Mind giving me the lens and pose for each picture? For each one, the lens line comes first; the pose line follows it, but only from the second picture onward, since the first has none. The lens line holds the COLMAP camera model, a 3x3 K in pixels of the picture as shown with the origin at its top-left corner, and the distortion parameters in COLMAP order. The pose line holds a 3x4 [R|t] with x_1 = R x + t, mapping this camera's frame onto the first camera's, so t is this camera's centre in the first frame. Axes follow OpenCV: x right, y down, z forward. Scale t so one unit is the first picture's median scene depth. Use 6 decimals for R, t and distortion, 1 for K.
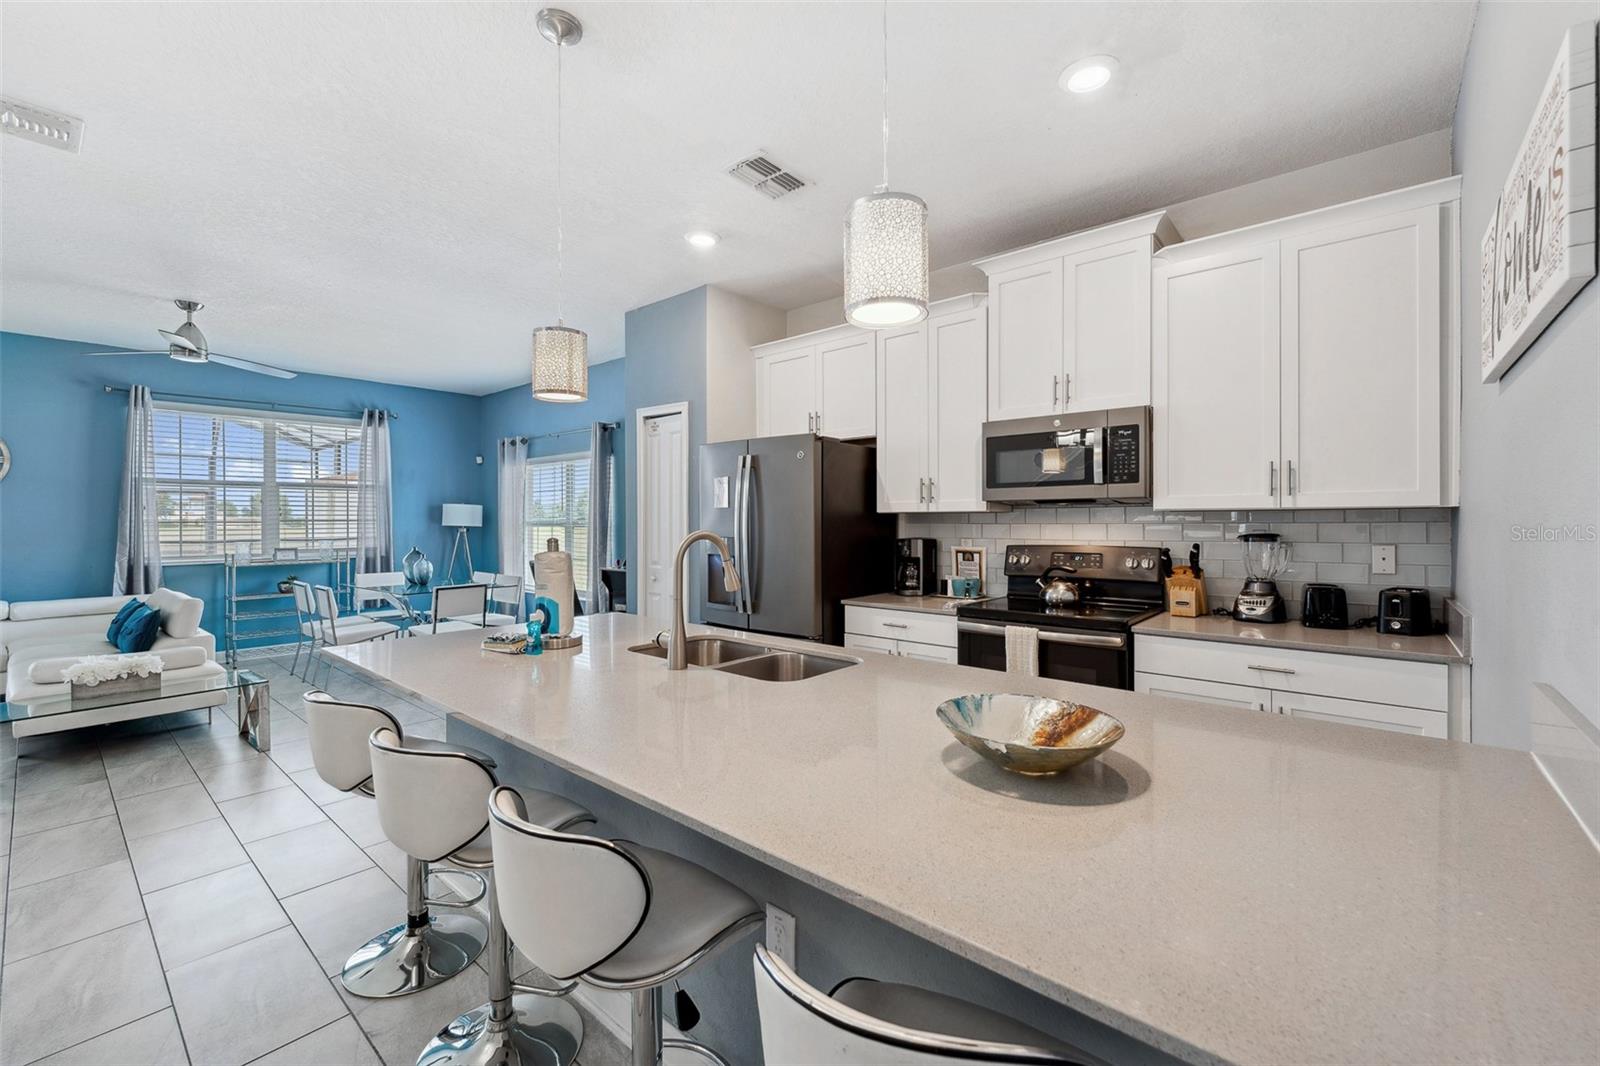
lens RADIAL K [[660.1, 0, 803.2], [0, 660.1, 520.3], [0, 0, 1]] dist [-0.000477, -0.000298]
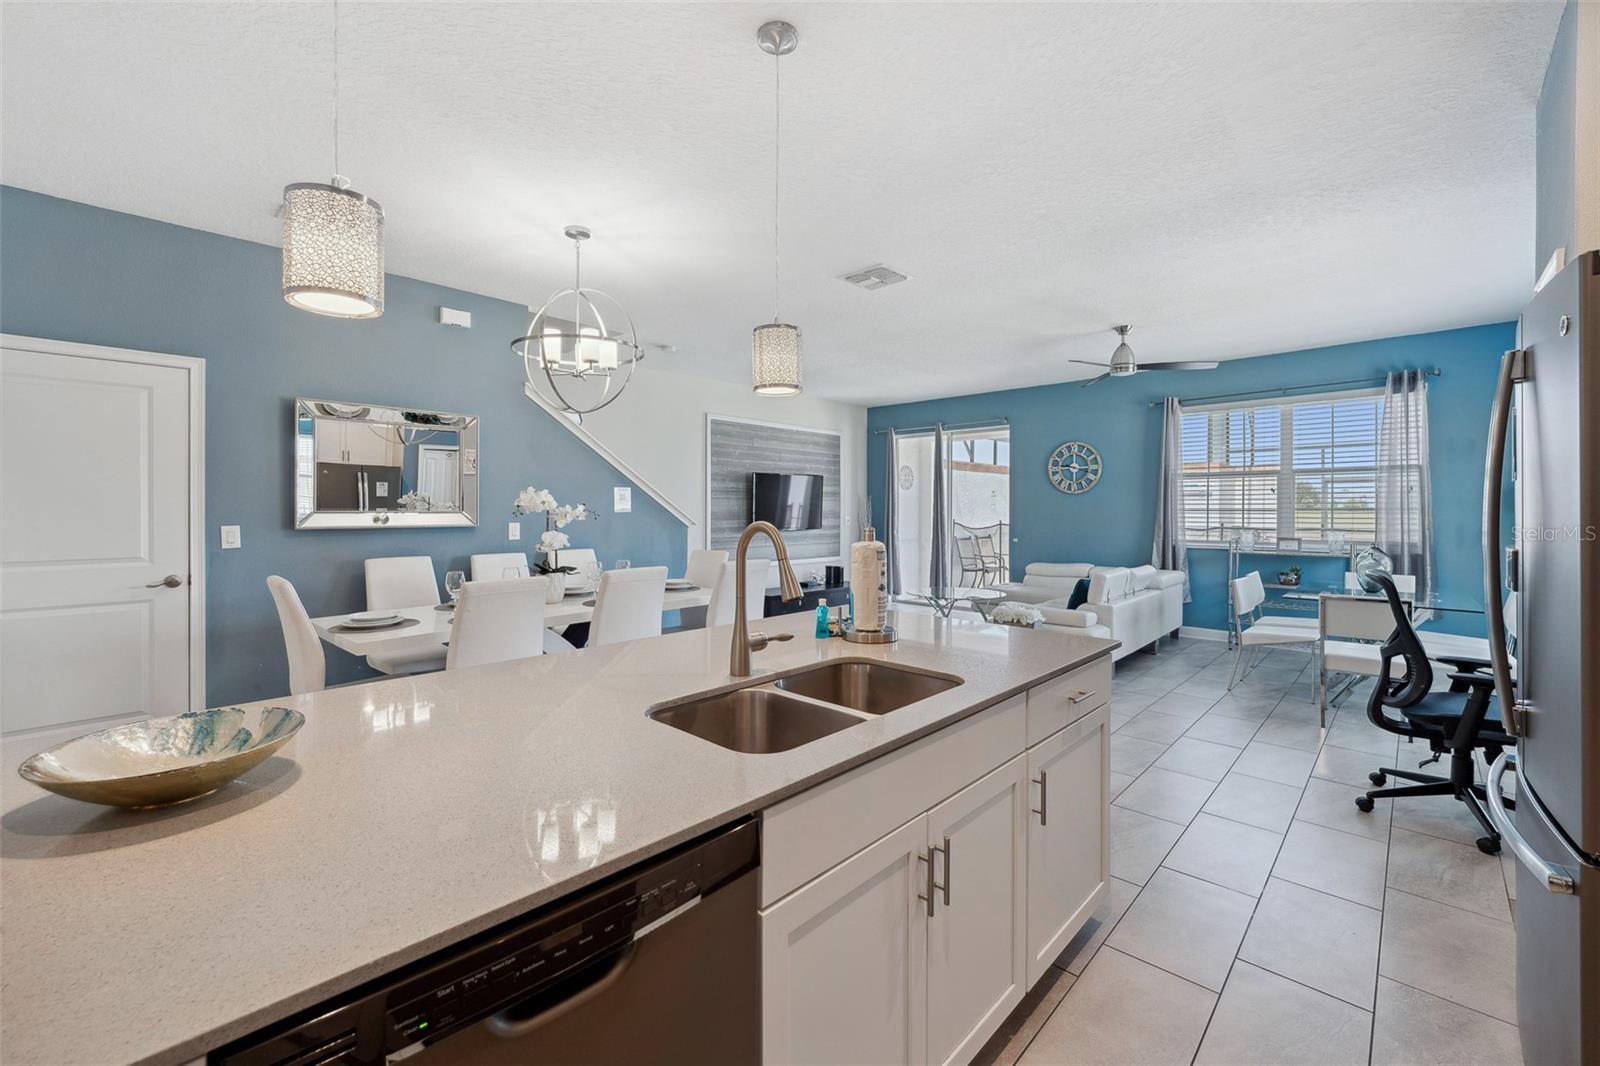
lens RADIAL K [[654.9, 0, 792.5], [0, 654.9, 511.9], [0, 0, 1]] dist [0.000917, -0.000257]
pose [[-0.057352, 0.004929, -0.998342, 0.350881], [-0.000139, 0.999988, 0.004946, -0.000557], [0.998354, 0.000422, -0.057351, 0.570034]]
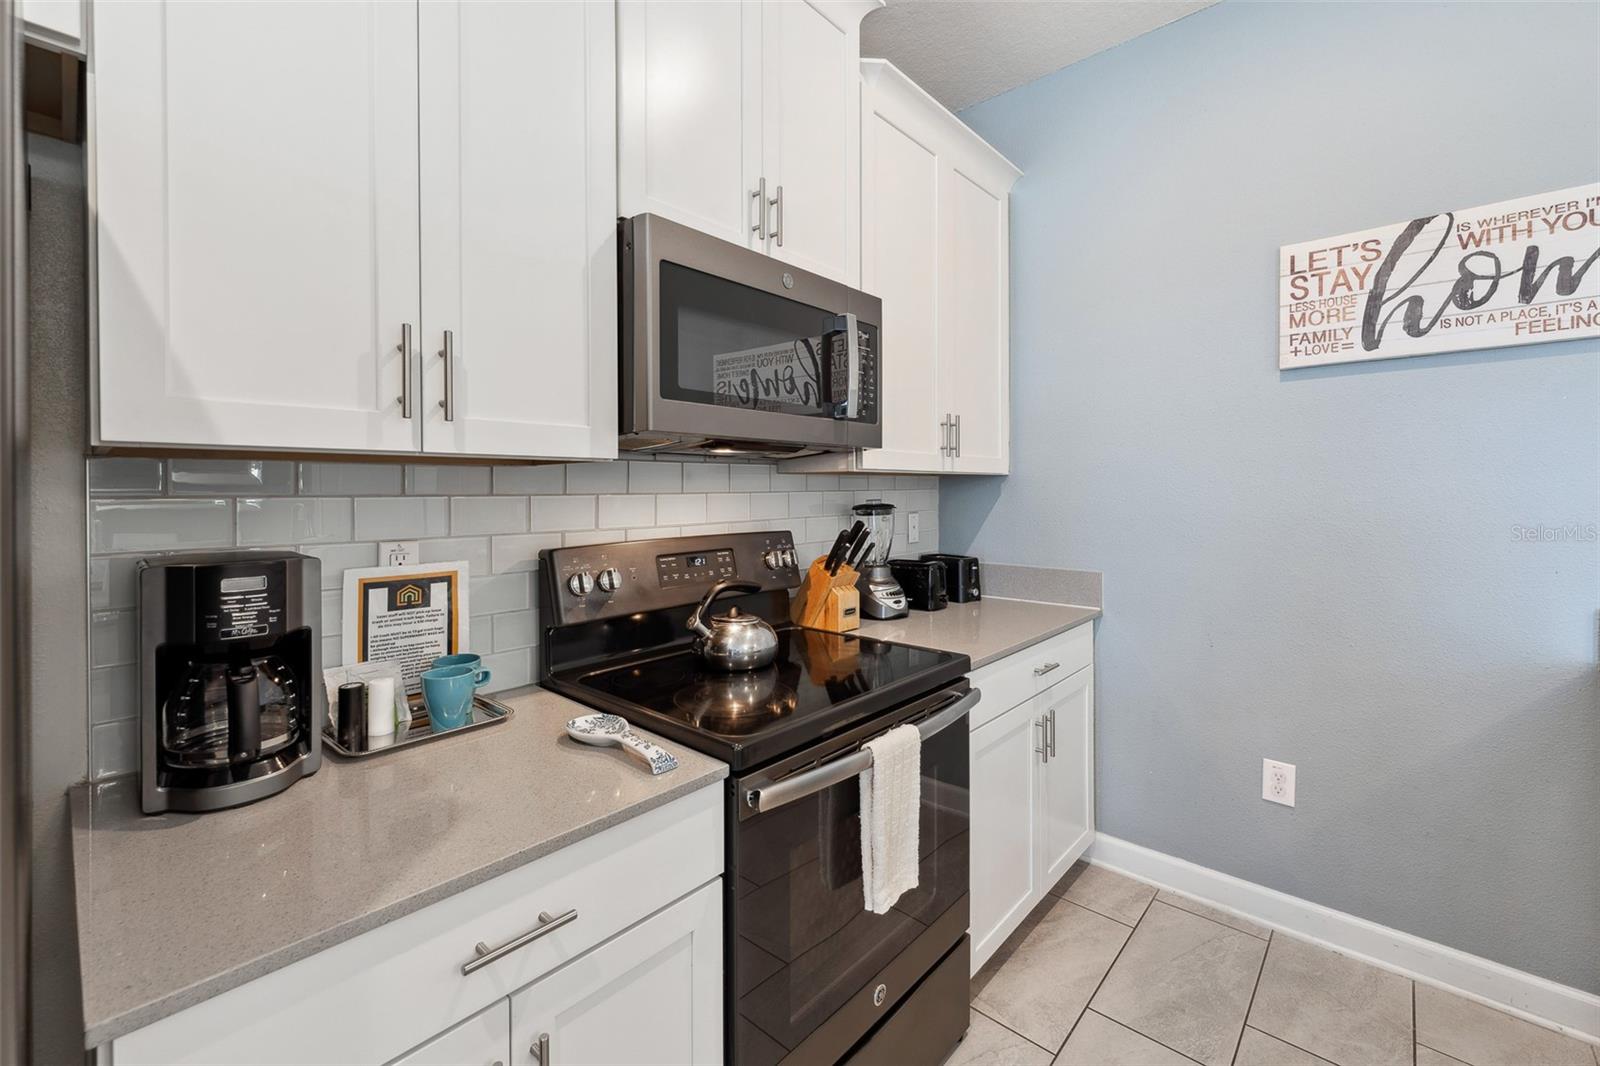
lens RADIAL K [[669.0, 0, 791.7], [0, 669.0, 492.9], [0, 0, 1]] dist [-0.000051, -0.000465]
pose [[0.034104, -0.004330, 0.999409, -0.080360], [0.000157, 0.999991, 0.004327, 0.002112], [-0.999418, 0.000009, 0.034104, 0.810387]]
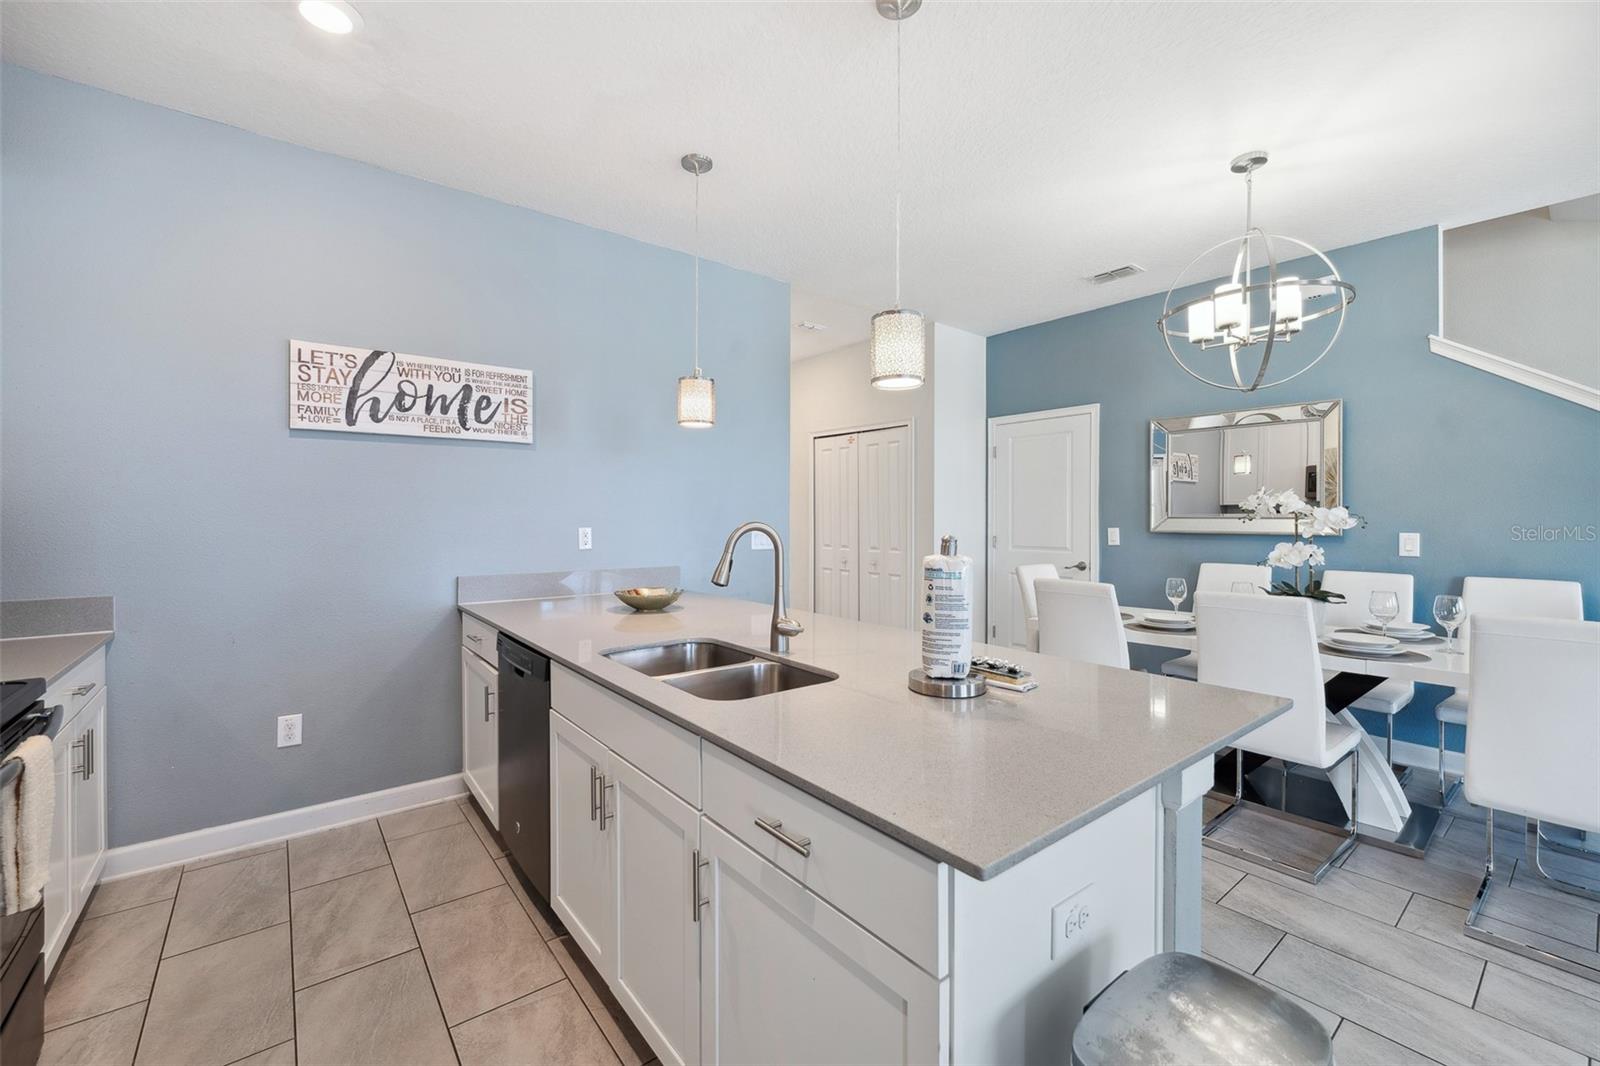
lens RADIAL K [[660.8, 0, 798.5], [0, 660.8, 514.8], [0, 0, 1]] dist [0.000440, -0.000345]
pose [[-0.981716, 0.001503, 0.190347, -0.214968], [0.000916, 0.999995, -0.003168, 0.003211], [-0.190350, -0.002936, -0.981712, 1.039894]]
